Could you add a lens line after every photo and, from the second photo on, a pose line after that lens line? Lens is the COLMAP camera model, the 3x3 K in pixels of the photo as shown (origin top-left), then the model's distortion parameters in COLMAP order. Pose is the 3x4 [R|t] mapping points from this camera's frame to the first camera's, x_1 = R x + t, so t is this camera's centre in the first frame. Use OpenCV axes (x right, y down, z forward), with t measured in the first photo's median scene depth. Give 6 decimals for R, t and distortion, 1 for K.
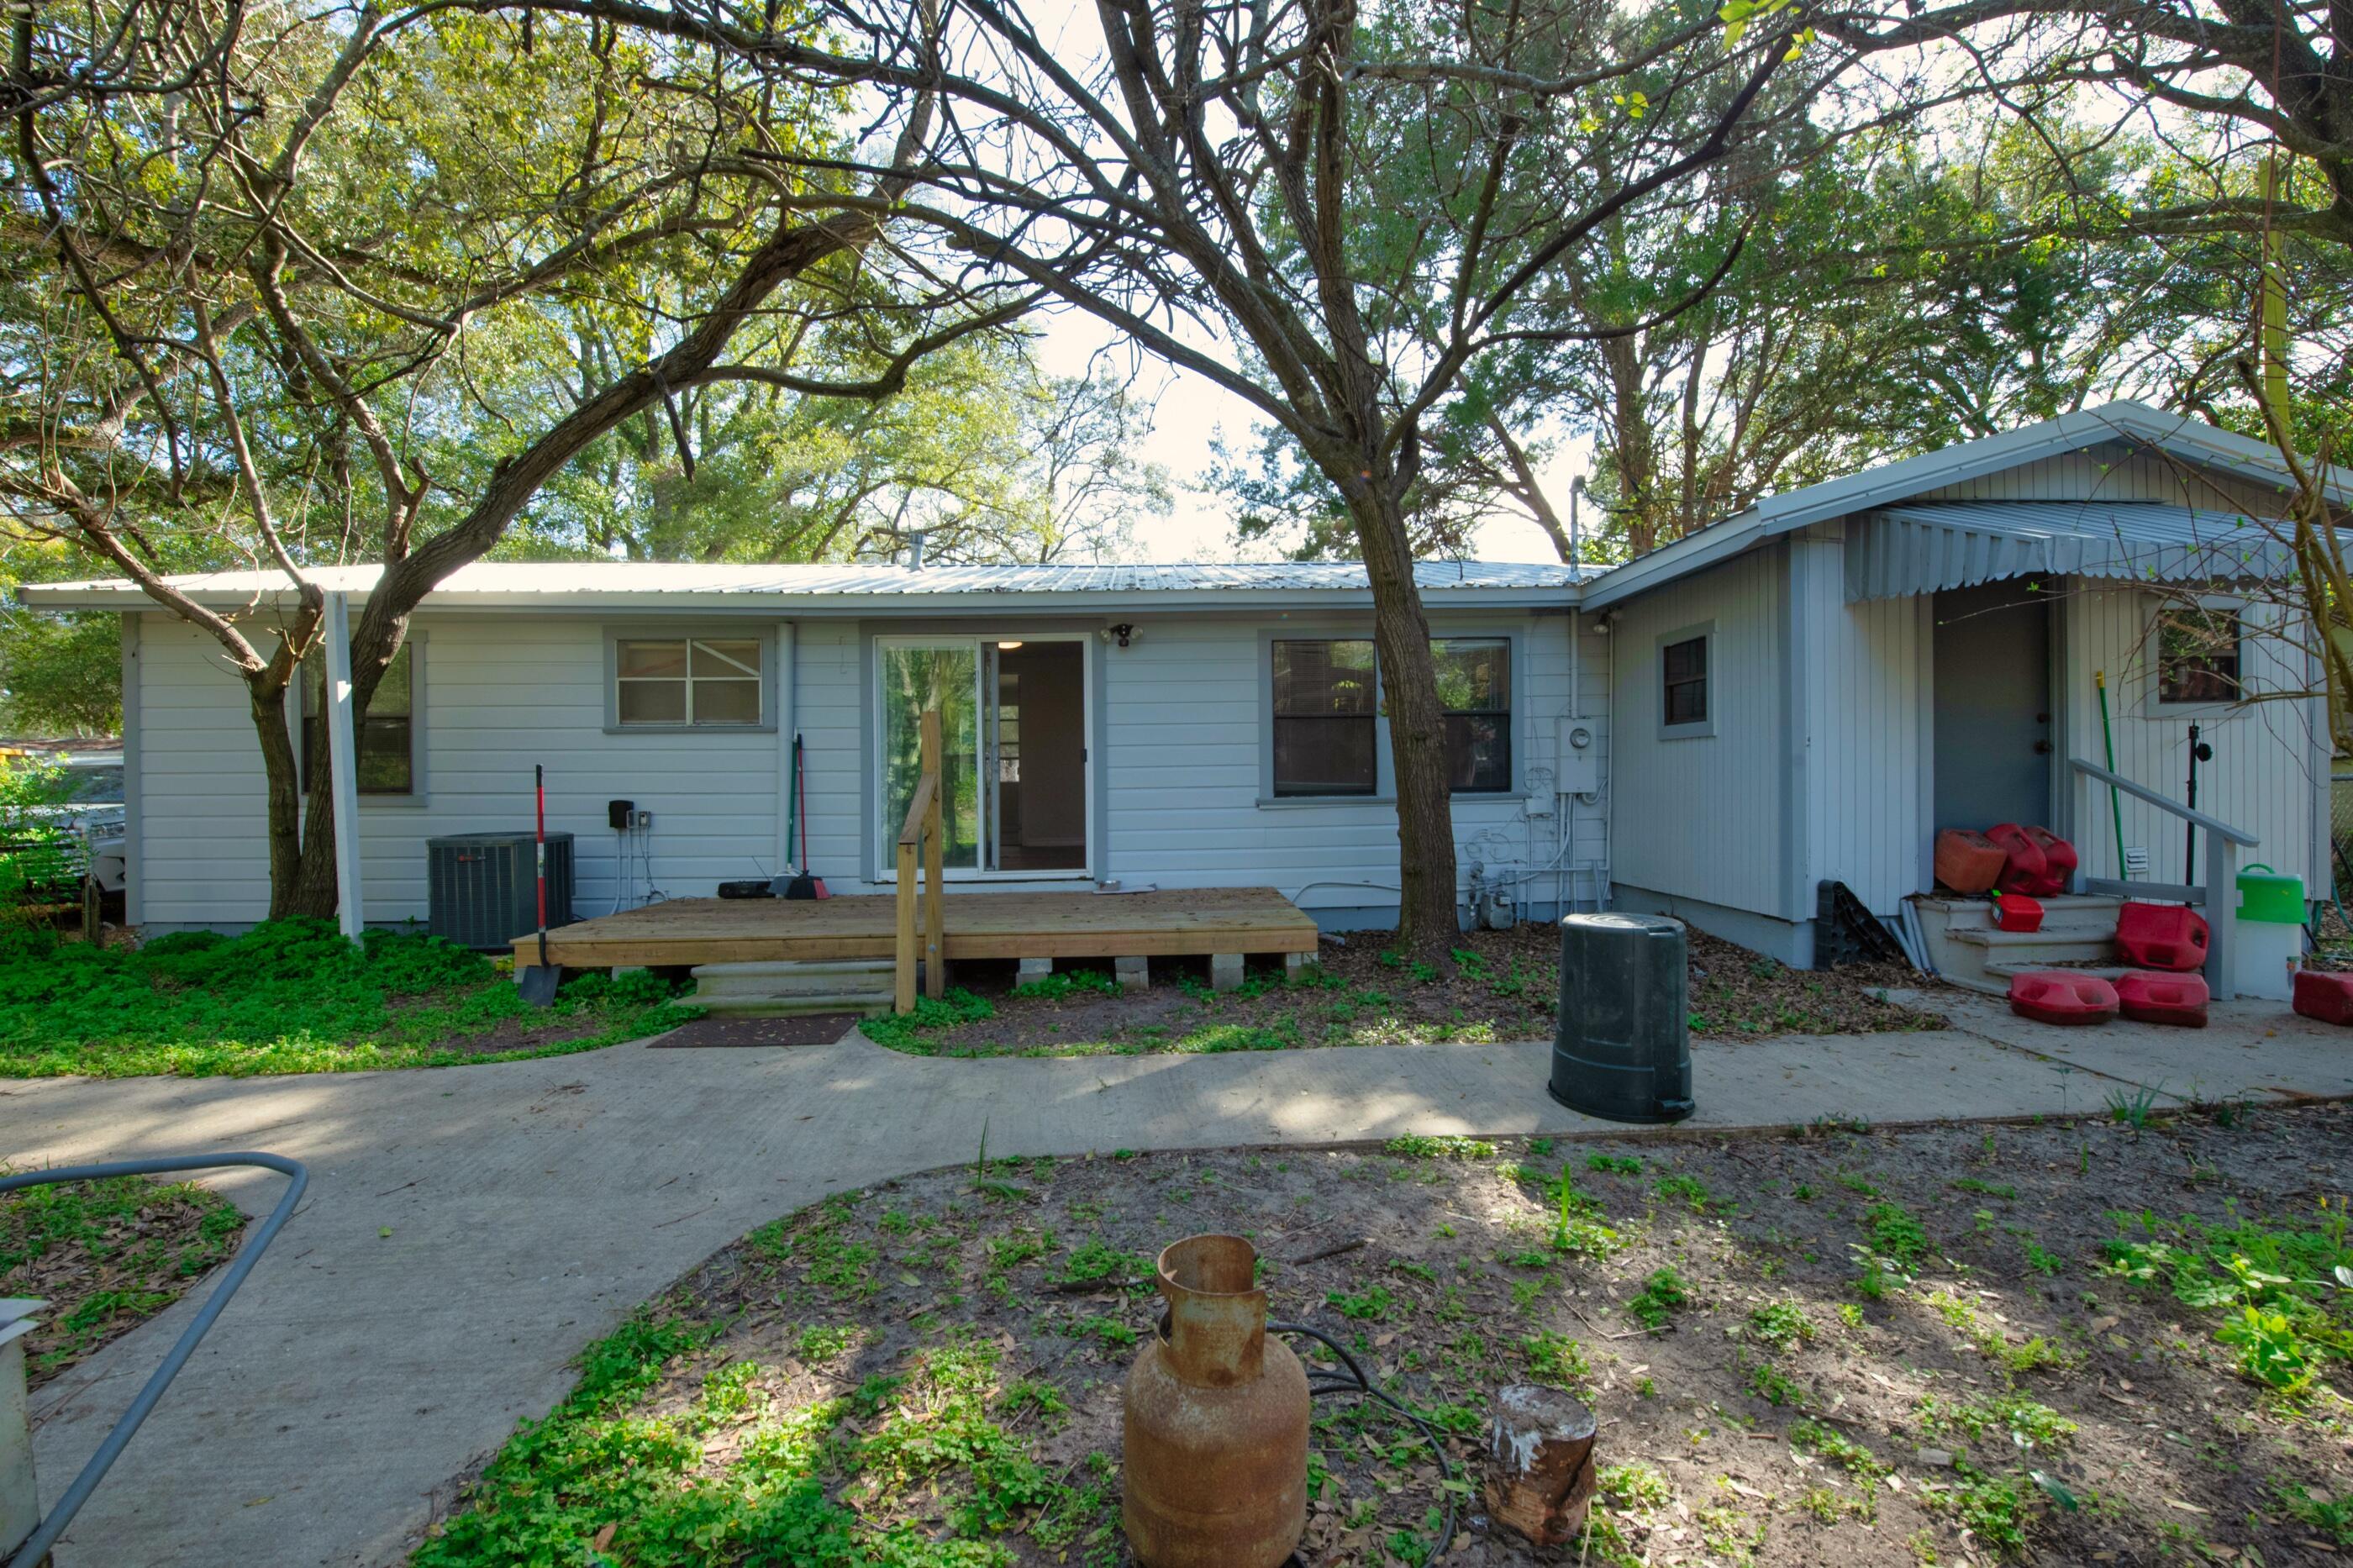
lens RADIAL K [[969.4, 0, 1176.5], [0, 969.4, 784.0], [0, 0, 1]] dist [0.063742, -0.000008]
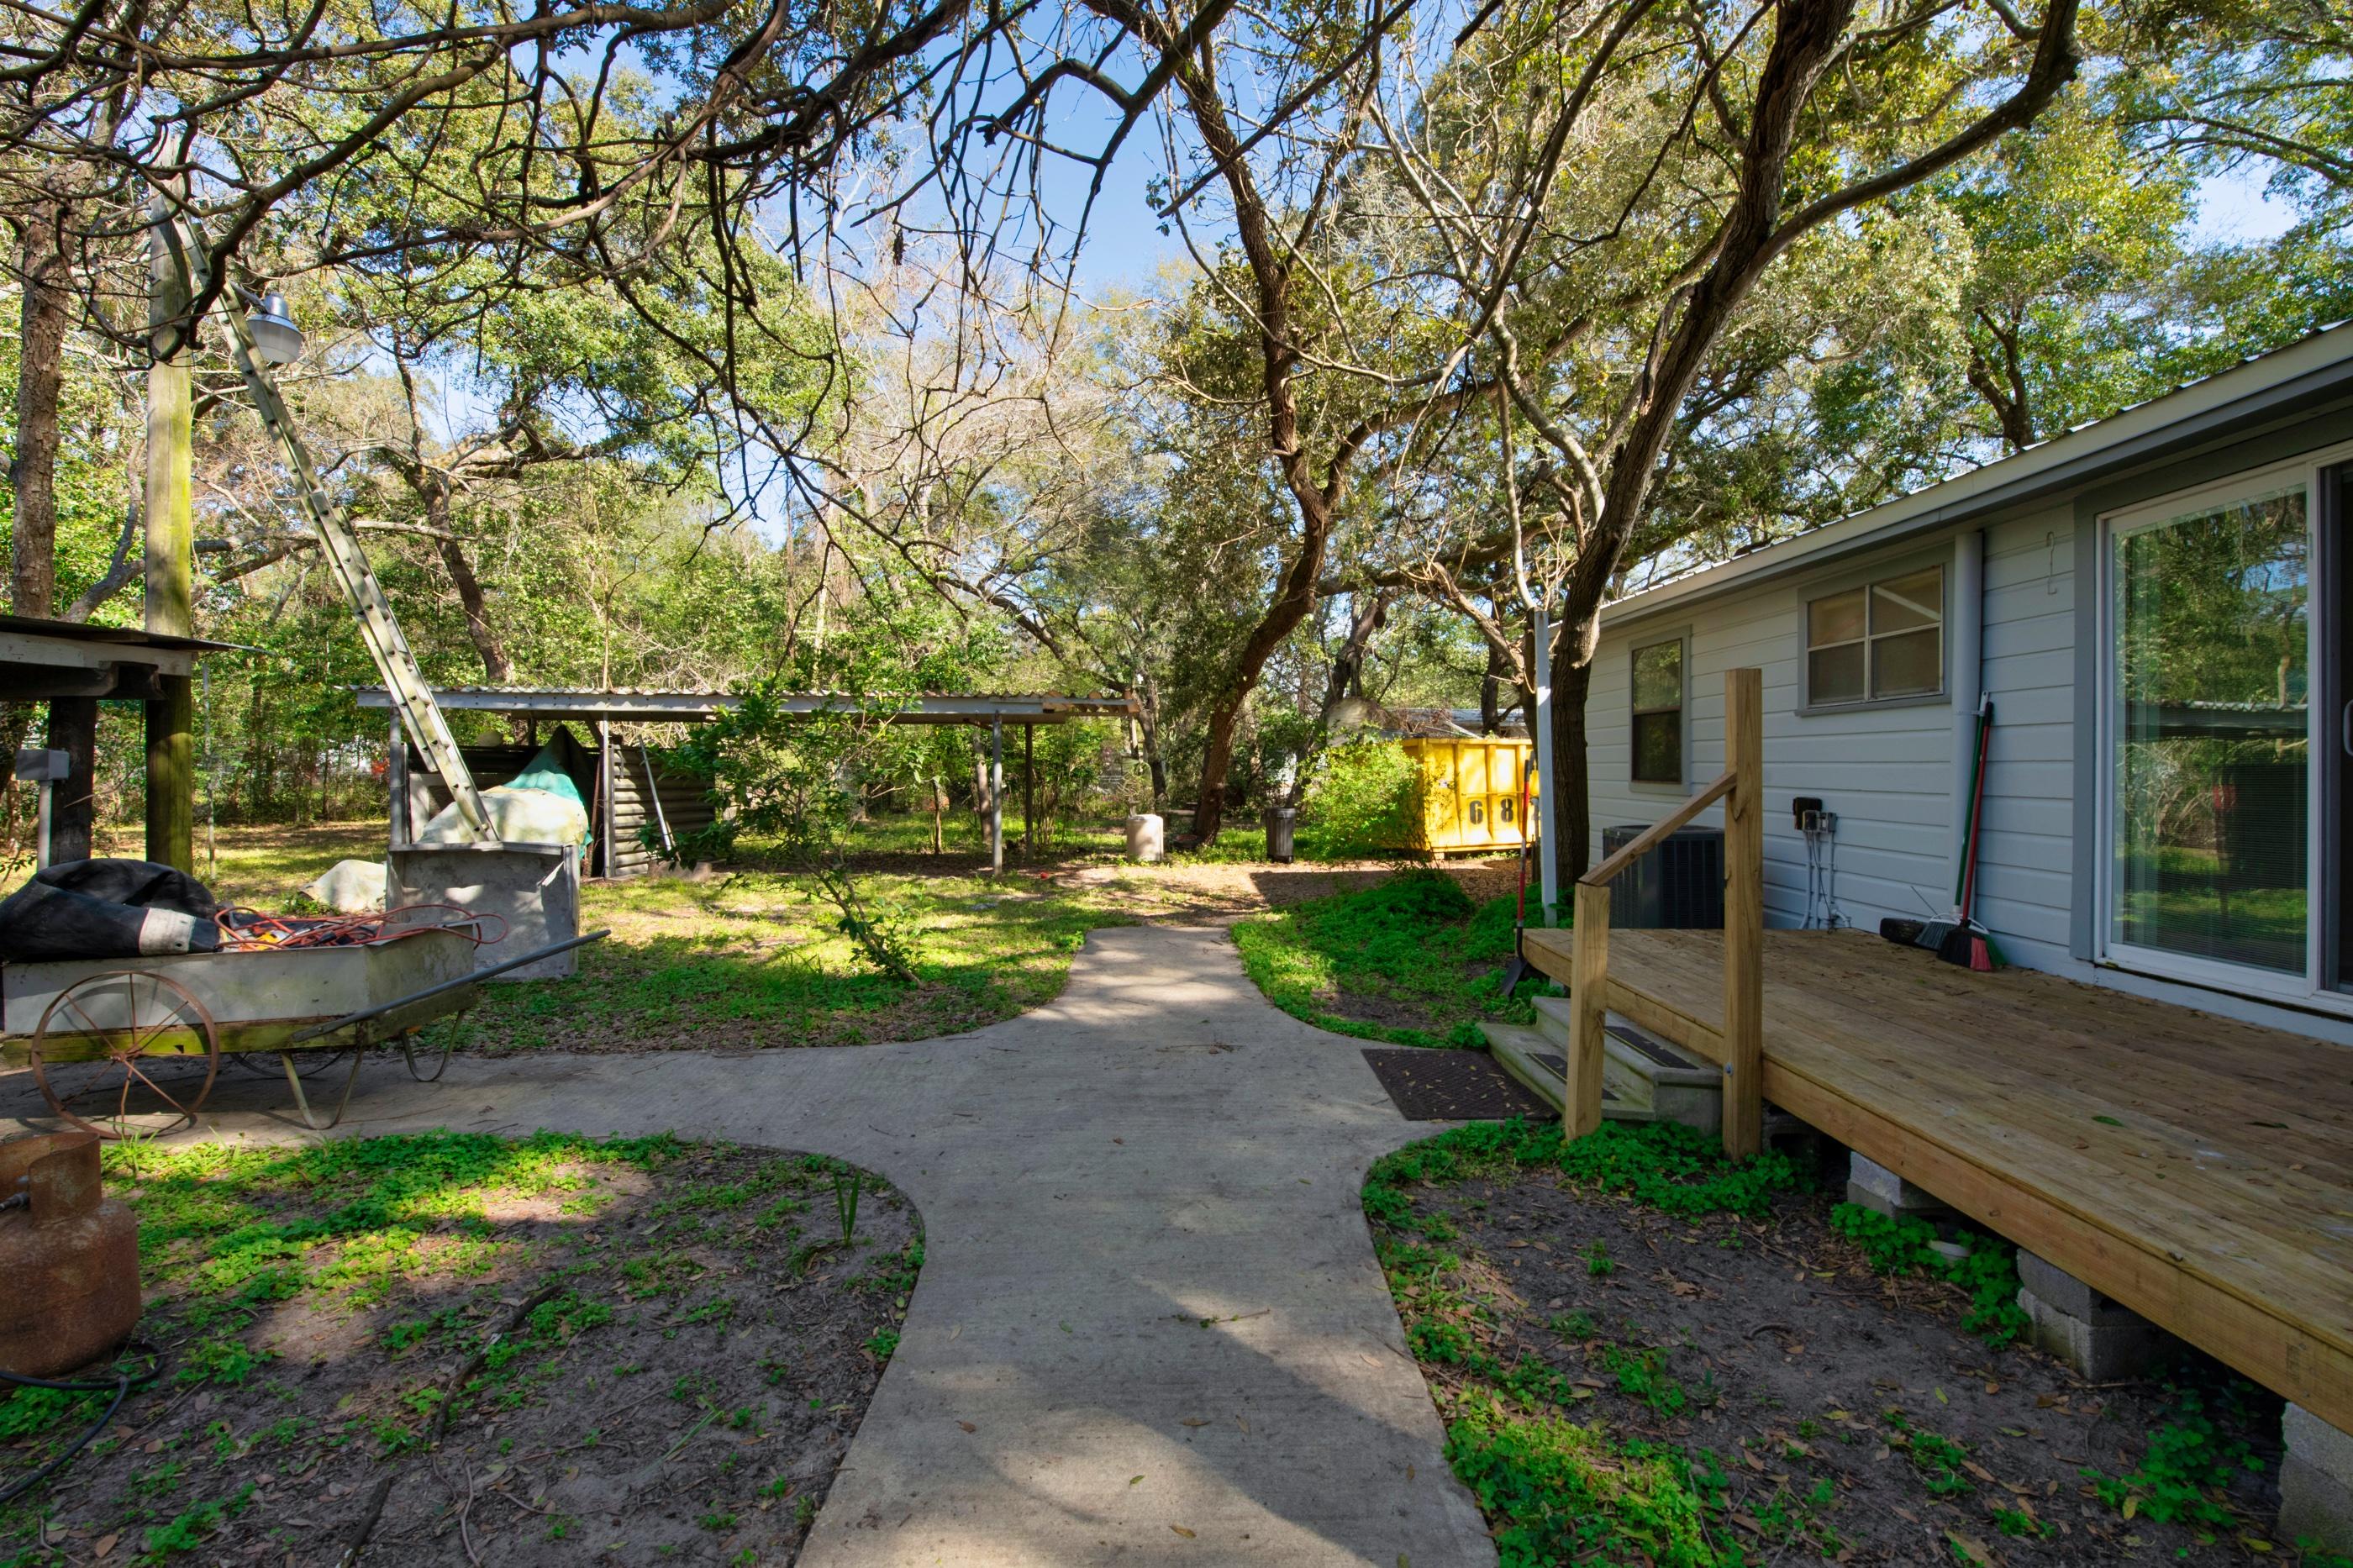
lens RADIAL K [[967.0, 0, 1197.7], [0, 967.0, 788.0], [0, 0, 1]] dist [-0.001869, -0.000148]
pose [[-0.030866, 0.028288, -0.999123, 0.431955], [-0.002779, 0.999593, 0.028387, -0.021286], [0.999520, 0.003653, -0.030775, 0.883697]]
